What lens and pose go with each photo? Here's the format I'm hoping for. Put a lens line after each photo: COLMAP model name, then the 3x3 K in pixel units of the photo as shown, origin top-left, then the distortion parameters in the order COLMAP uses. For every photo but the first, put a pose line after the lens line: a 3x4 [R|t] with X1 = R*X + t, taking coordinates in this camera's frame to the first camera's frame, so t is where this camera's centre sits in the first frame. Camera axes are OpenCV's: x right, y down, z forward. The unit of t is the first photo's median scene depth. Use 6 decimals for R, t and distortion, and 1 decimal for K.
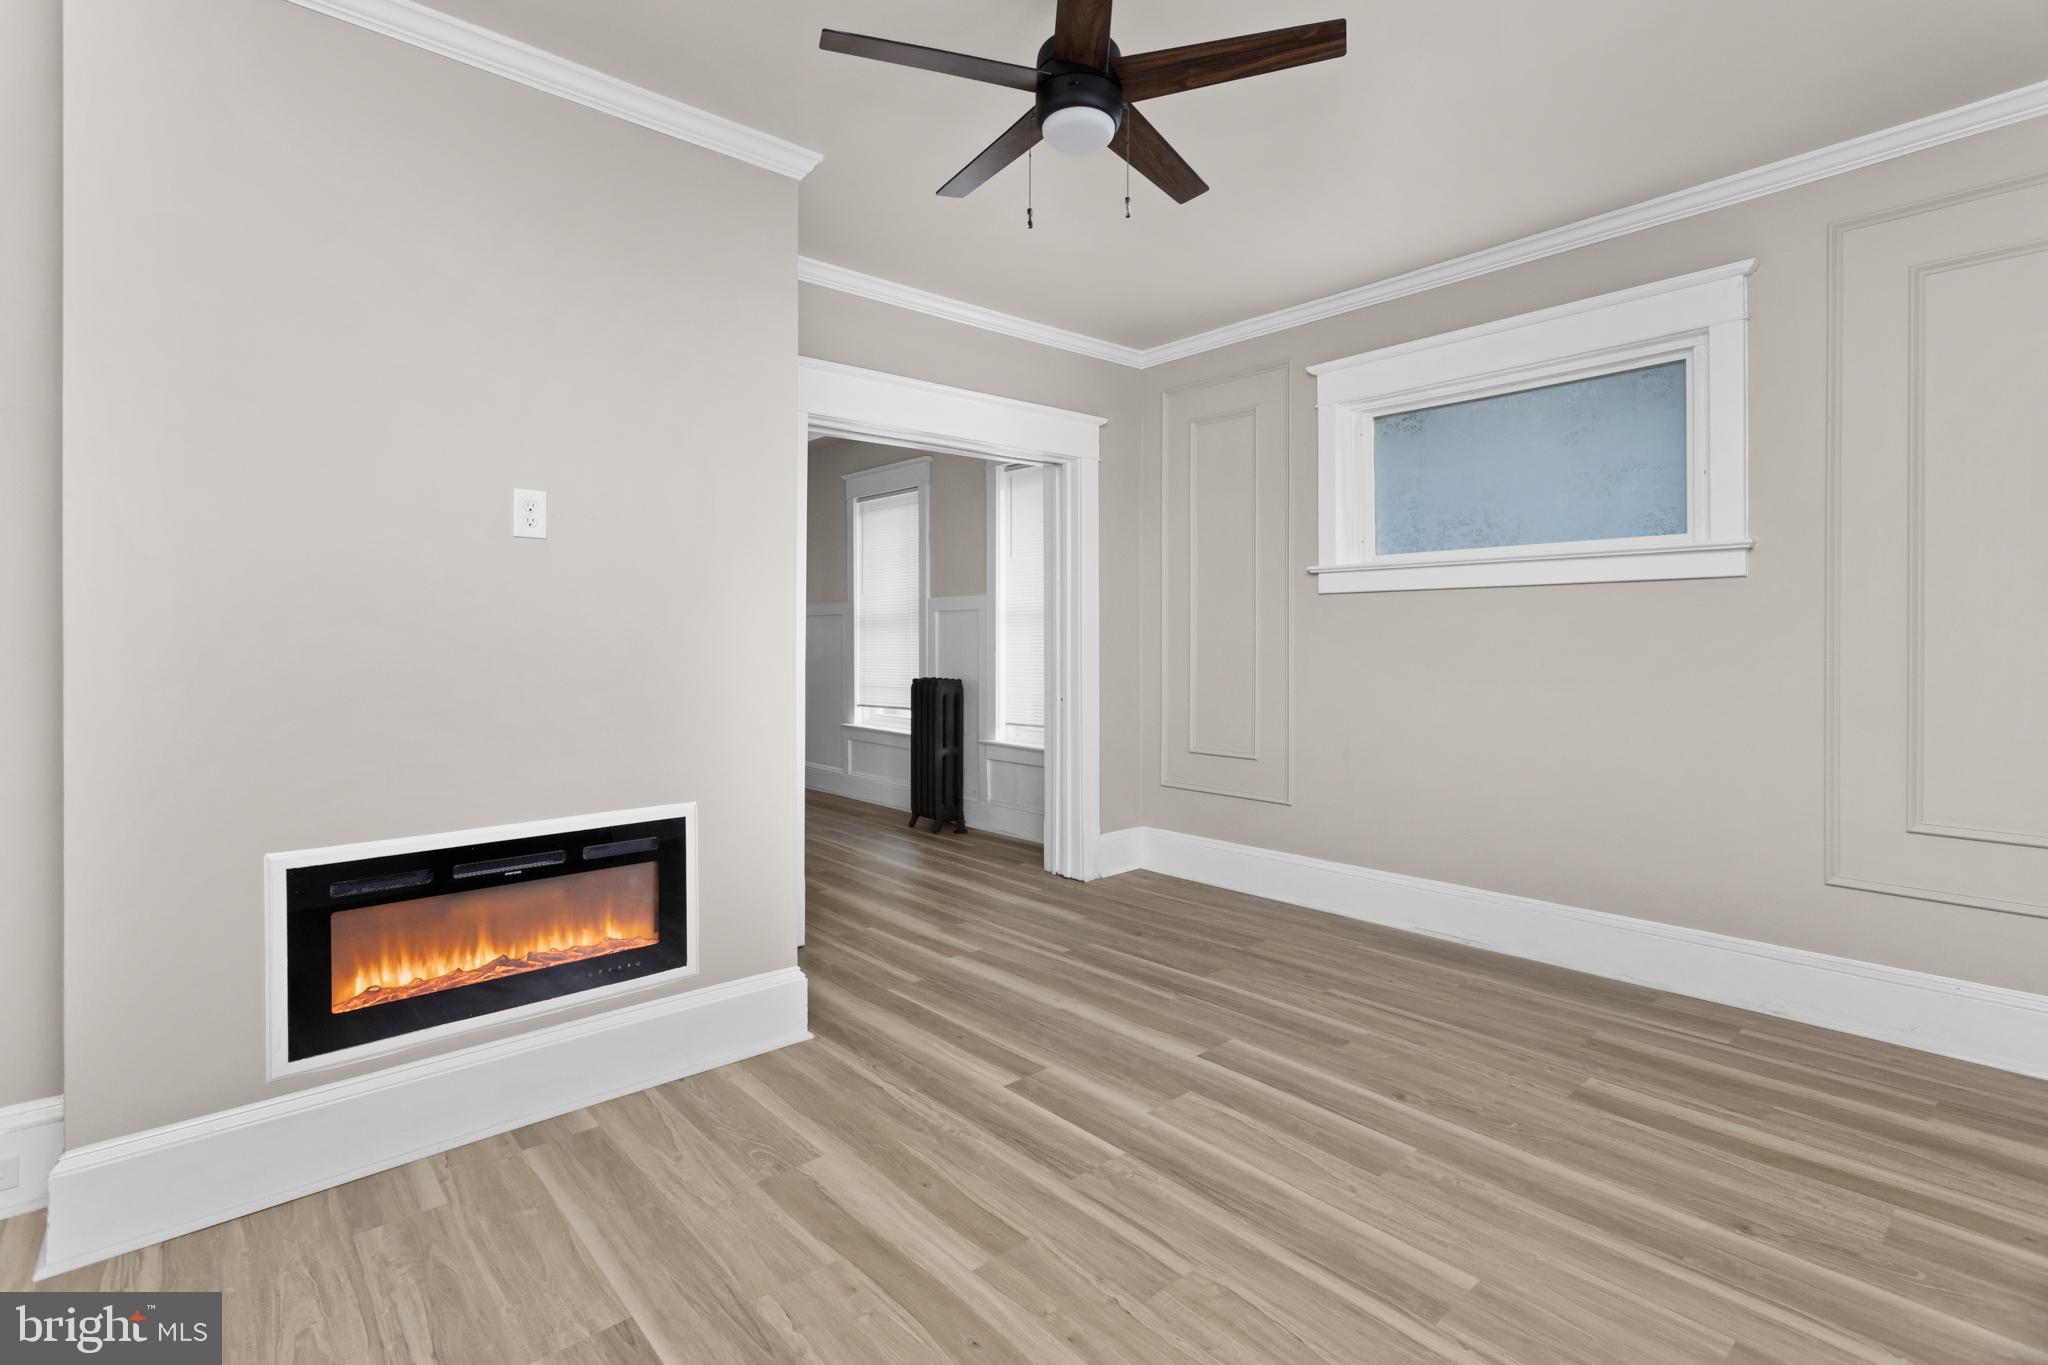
lens RADIAL K [[982.0, 0, 1026.9], [0, 982.0, 639.3], [0, 0, 1]] dist [0.002612, 0.000070]
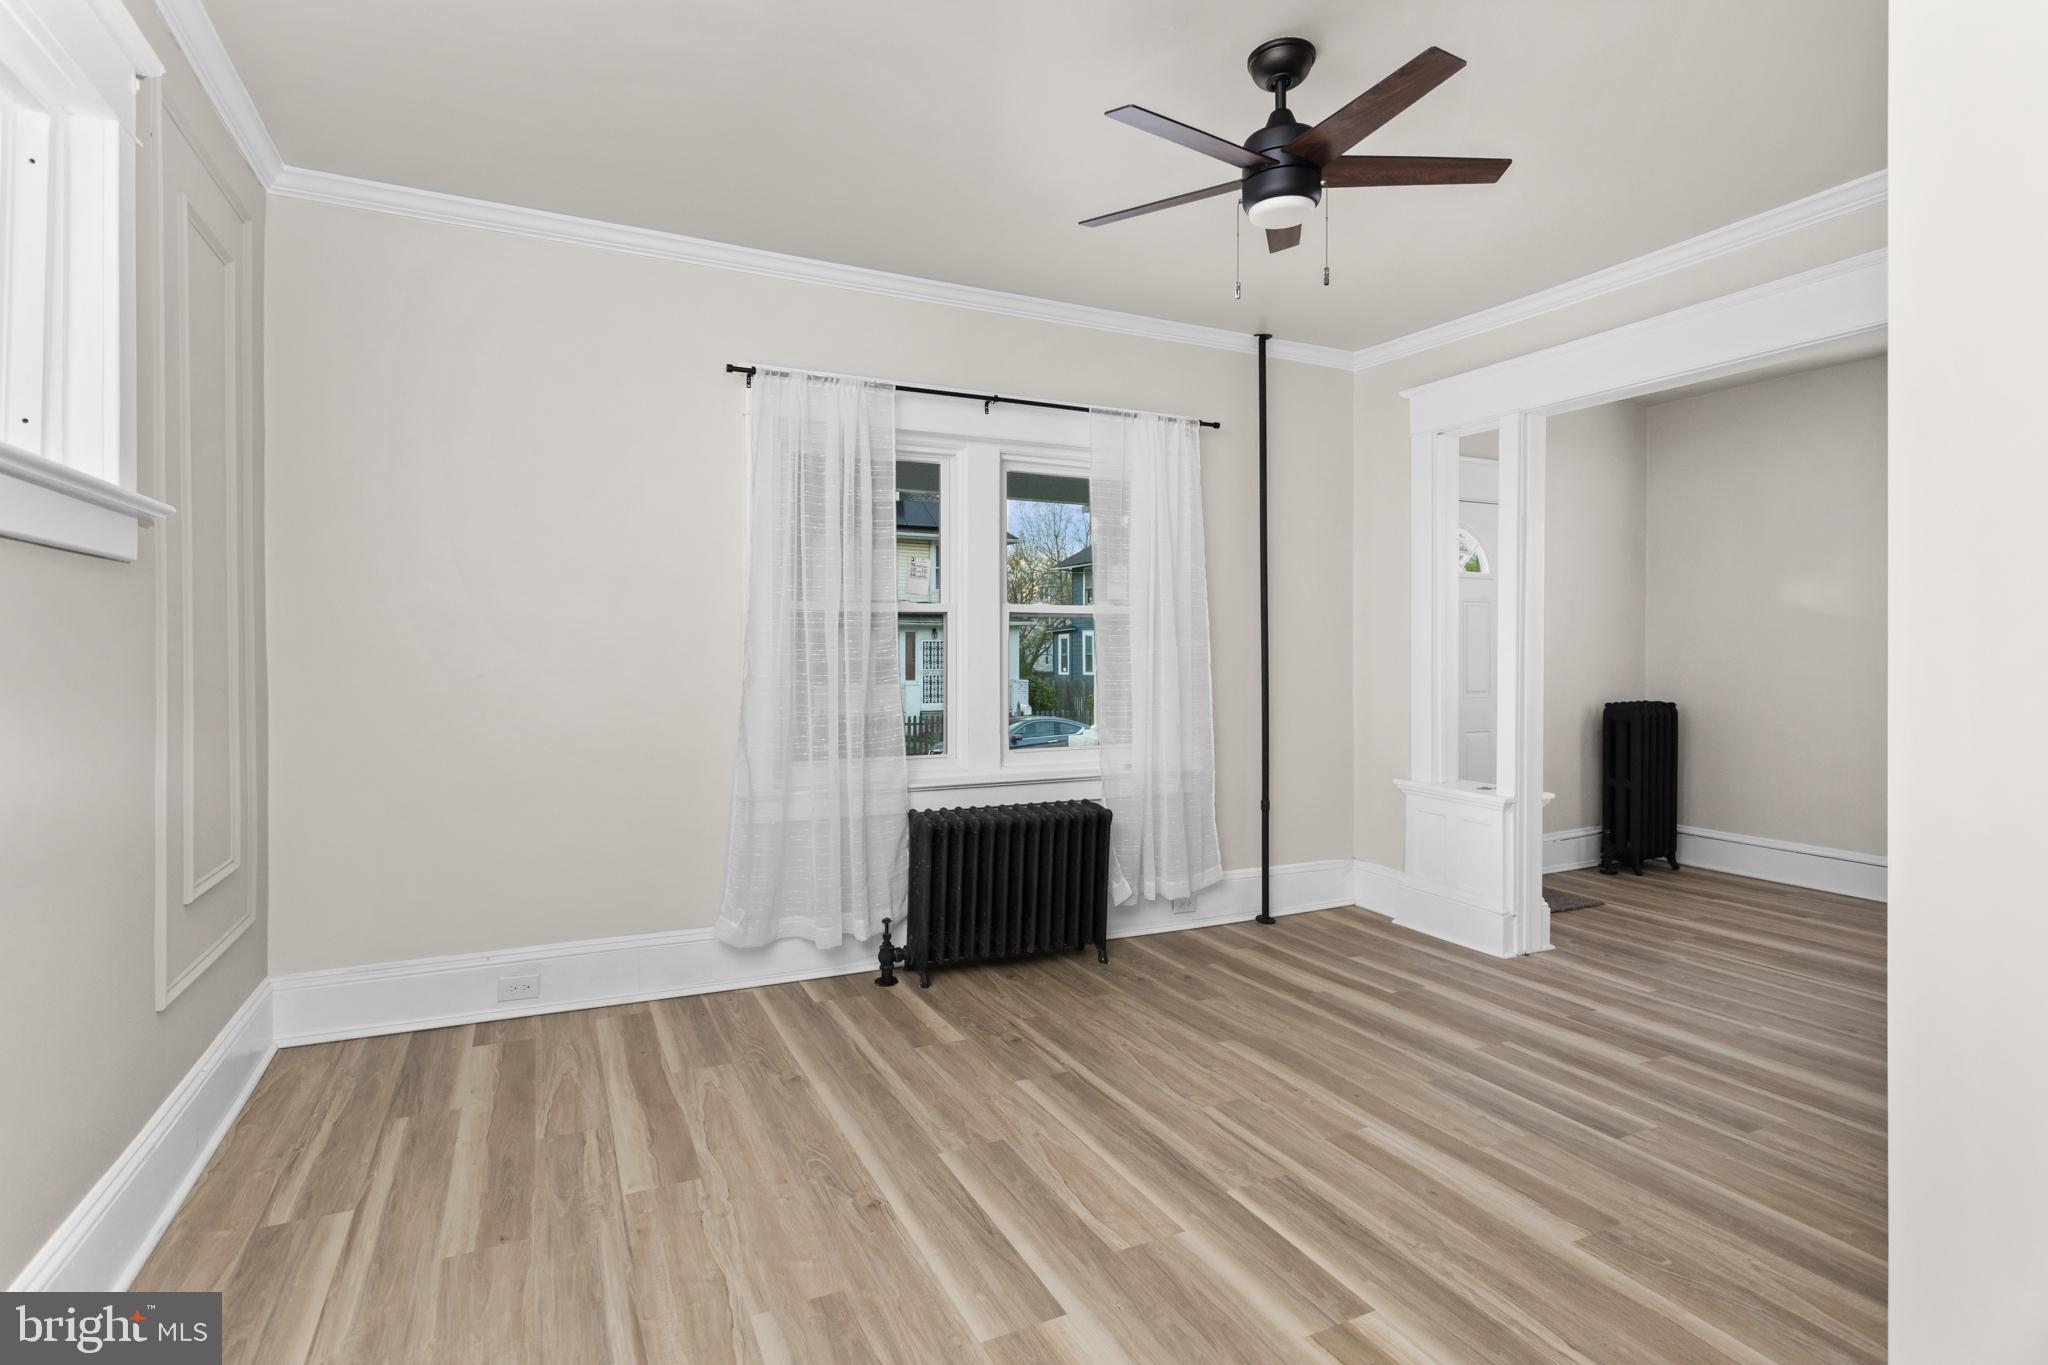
lens RADIAL K [[982.0, 0, 1026.9], [0, 982.0, 639.3], [0, 0, 1]] dist [0.002612, 0.000070]
pose [[-0.965280, 0.003934, 0.261188, 0.030394], [0.000586, 0.999917, -0.012893, -0.009923], [-0.261217, -0.012292, -0.965202, 1.788629]]
